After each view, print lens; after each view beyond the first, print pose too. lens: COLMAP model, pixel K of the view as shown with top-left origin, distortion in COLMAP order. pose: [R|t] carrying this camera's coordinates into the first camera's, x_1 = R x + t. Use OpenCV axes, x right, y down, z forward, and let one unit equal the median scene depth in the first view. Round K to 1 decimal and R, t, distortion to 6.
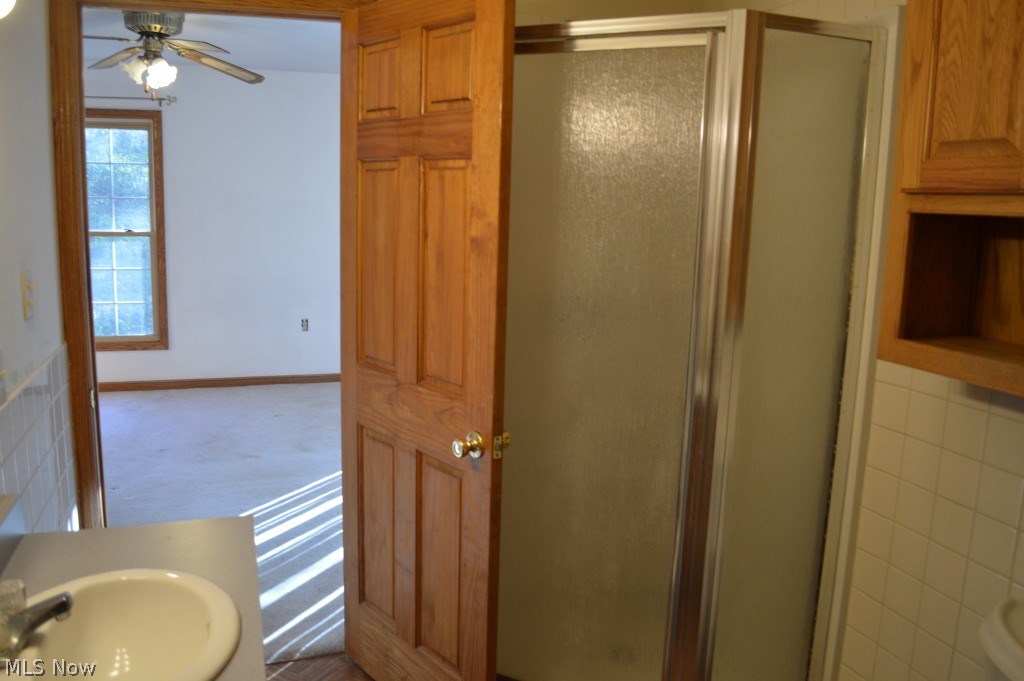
lens RADIAL K [[810.8, 0, 512.0], [0, 810.8, 340.5], [0, 0, 1]] dist [-0.081593, 0.005127]
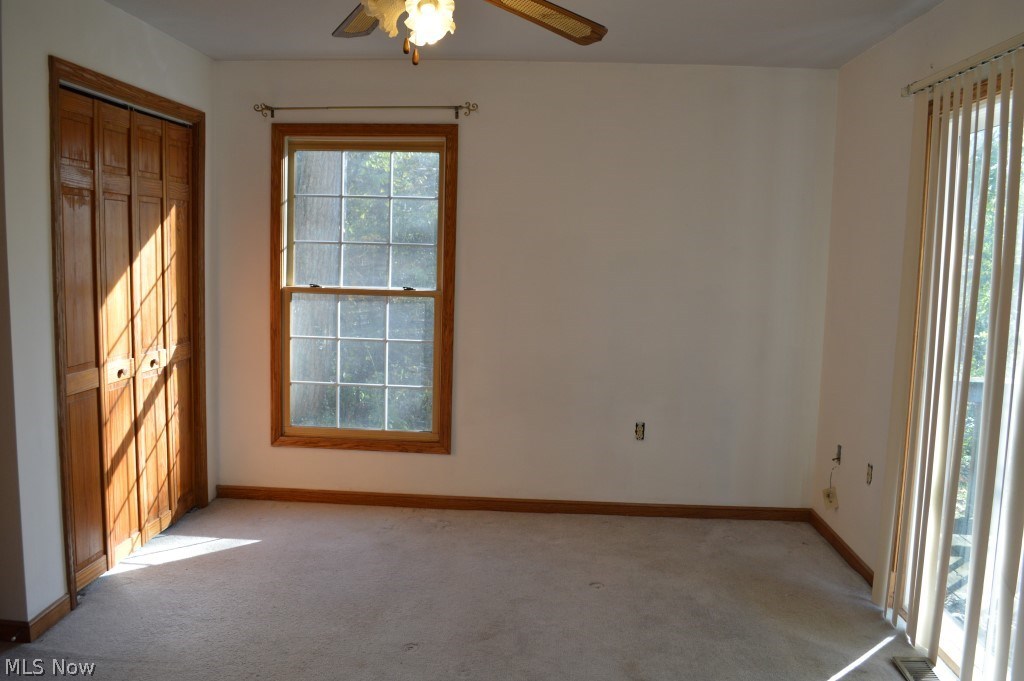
lens RADIAL K [[810.8, 0, 512.0], [0, 810.8, 340.5], [0, 0, 1]] dist [-0.081593, 0.005127]
pose [[0.927793, 0.036086, -0.371346, -0.115407], [-0.062819, 0.996211, -0.060143, -0.052135], [0.367768, 0.079128, 0.926545, 0.348863]]
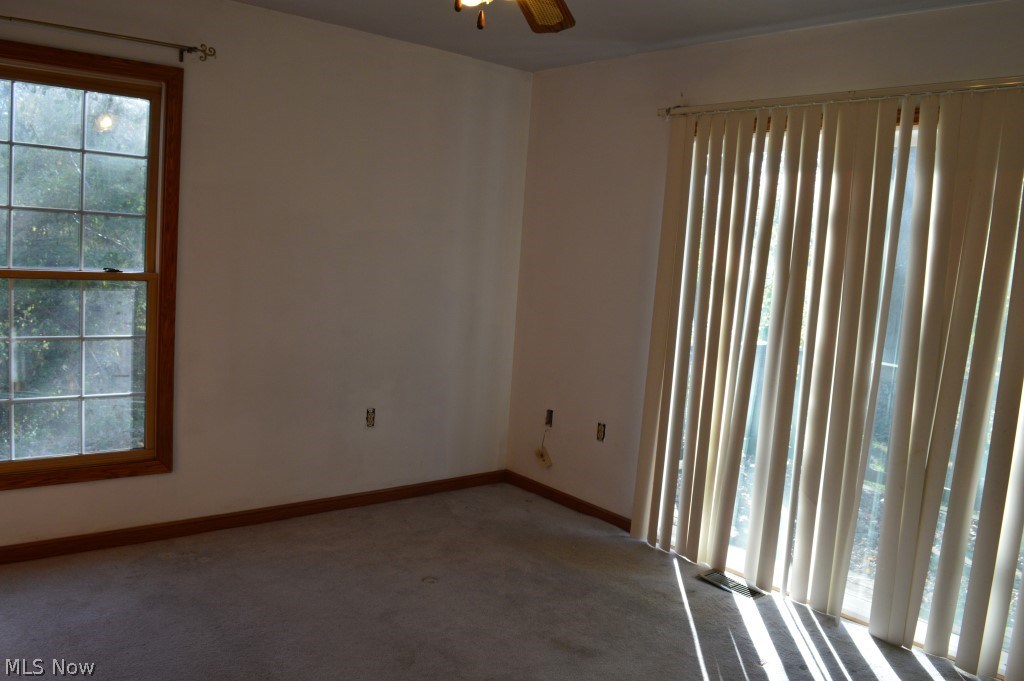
lens RADIAL K [[810.8, 0, 512.0], [0, 810.8, 340.5], [0, 0, 1]] dist [-0.081593, 0.005127]
pose [[0.935135, -0.006058, 0.354241, -0.416388], [0.019449, 0.999224, -0.034256, -0.062791], [-0.353758, 0.038923, 0.934527, 0.366985]]
